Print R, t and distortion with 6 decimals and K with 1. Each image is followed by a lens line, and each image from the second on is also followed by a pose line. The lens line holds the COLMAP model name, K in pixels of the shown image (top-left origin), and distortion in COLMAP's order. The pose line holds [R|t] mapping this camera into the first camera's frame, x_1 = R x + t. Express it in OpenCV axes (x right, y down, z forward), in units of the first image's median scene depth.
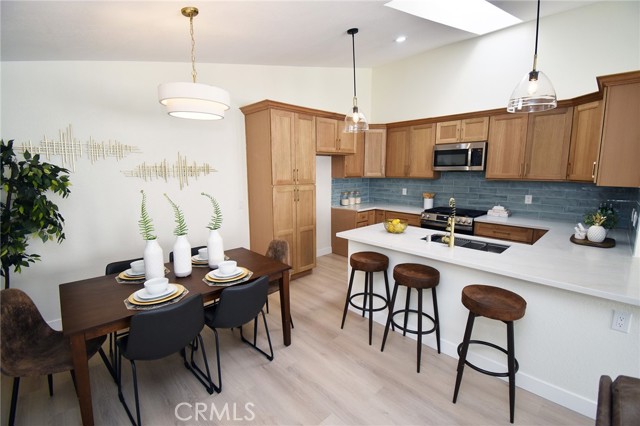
lens RADIAL K [[285.4, 0, 320.0], [0, 285.4, 213.0], [0, 0, 1]] dist [0.028757, -0.028957]
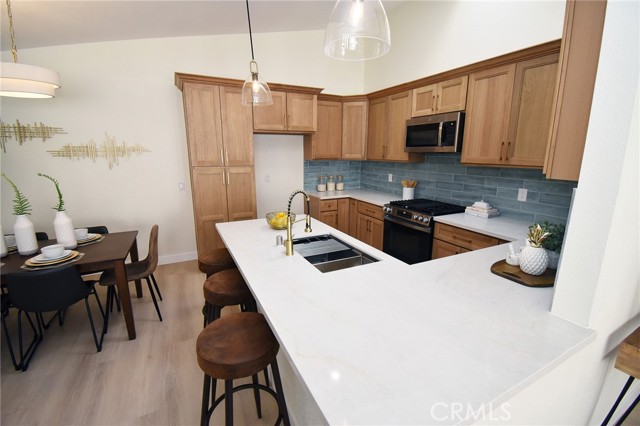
lens RADIAL K [[285.4, 0, 320.0], [0, 285.4, 213.0], [0, 0, 1]] dist [0.028757, -0.028957]
pose [[0.954616, 0.066351, -0.290354, 0.449018], [-0.047839, 0.996371, 0.070405, -0.028226], [0.293972, -0.053320, 0.954326, 0.190440]]
